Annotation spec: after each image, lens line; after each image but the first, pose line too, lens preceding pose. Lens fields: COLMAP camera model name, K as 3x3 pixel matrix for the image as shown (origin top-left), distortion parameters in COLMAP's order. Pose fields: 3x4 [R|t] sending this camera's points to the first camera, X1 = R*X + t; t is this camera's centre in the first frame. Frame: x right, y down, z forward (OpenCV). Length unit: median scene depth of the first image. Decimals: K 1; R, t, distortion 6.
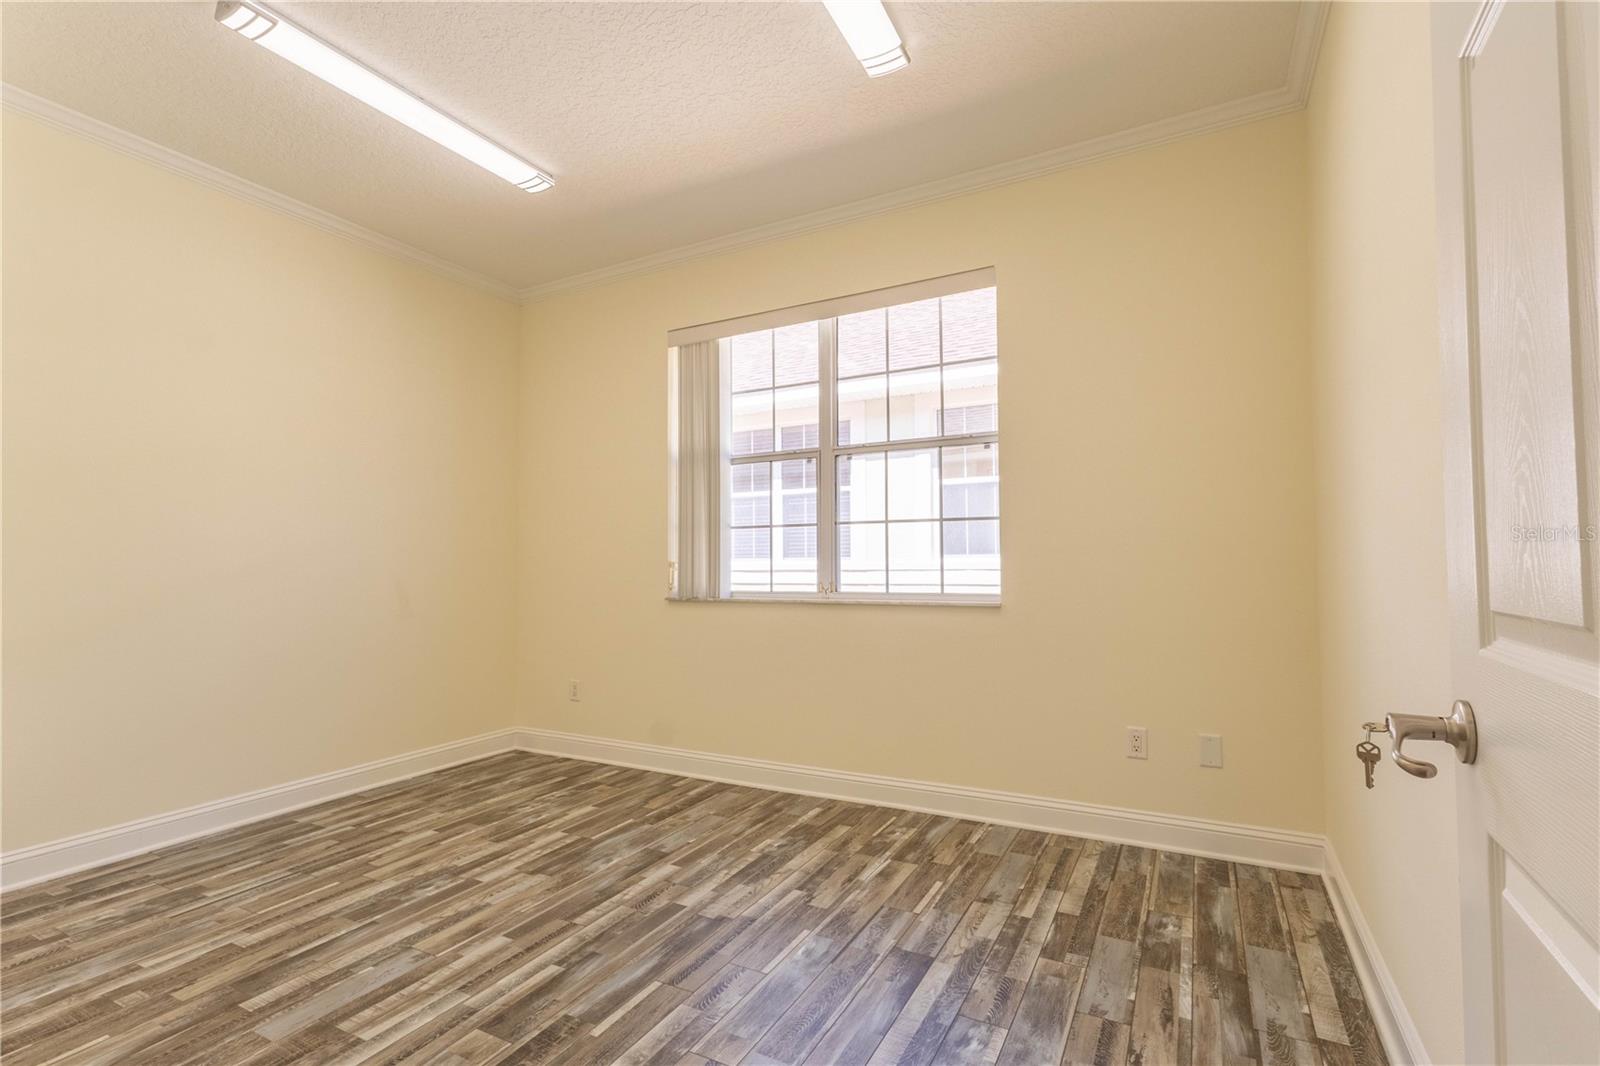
lens RADIAL K [[734.6, 0, 805.8], [0, 734.6, 538.1], [0, 0, 1]] dist [0.003217, 0.001095]
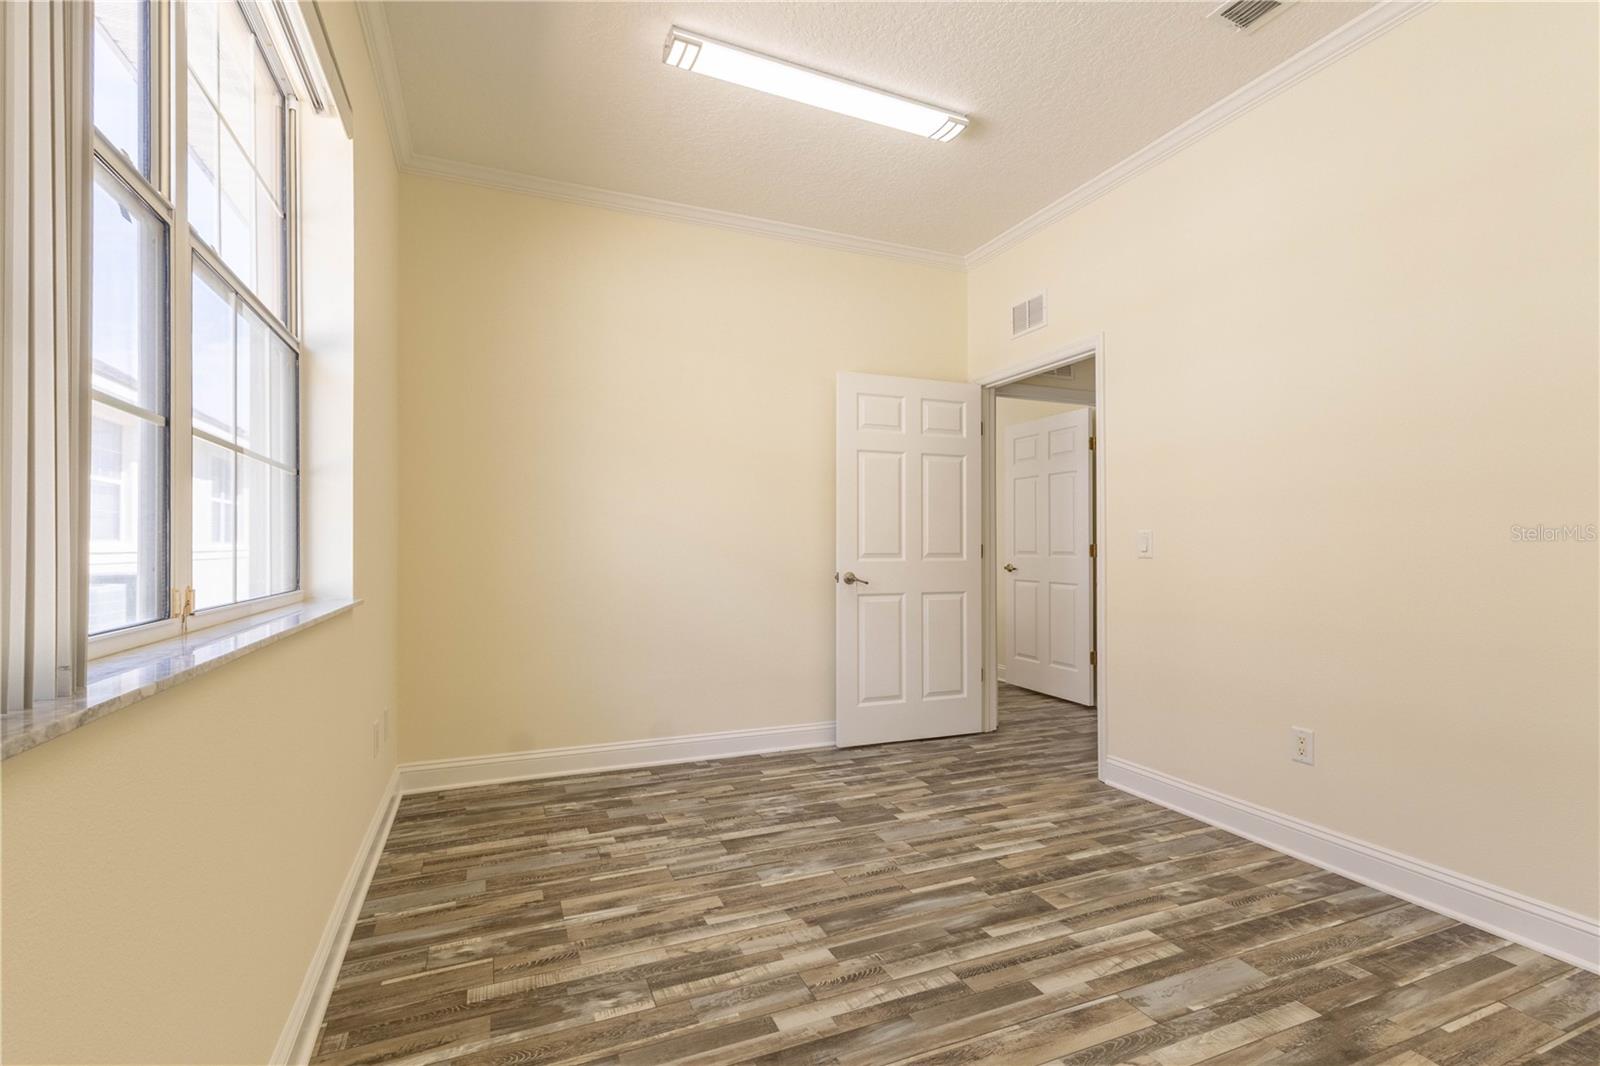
lens RADIAL K [[734.6, 0, 805.8], [0, 734.6, 538.1], [0, 0, 1]] dist [0.003217, 0.001095]
pose [[-0.780295, 0.017215, 0.625174, -0.727983], [-0.014259, 0.998872, -0.045301, 0.079688], [-0.625249, -0.044263, -0.779169, 1.827975]]
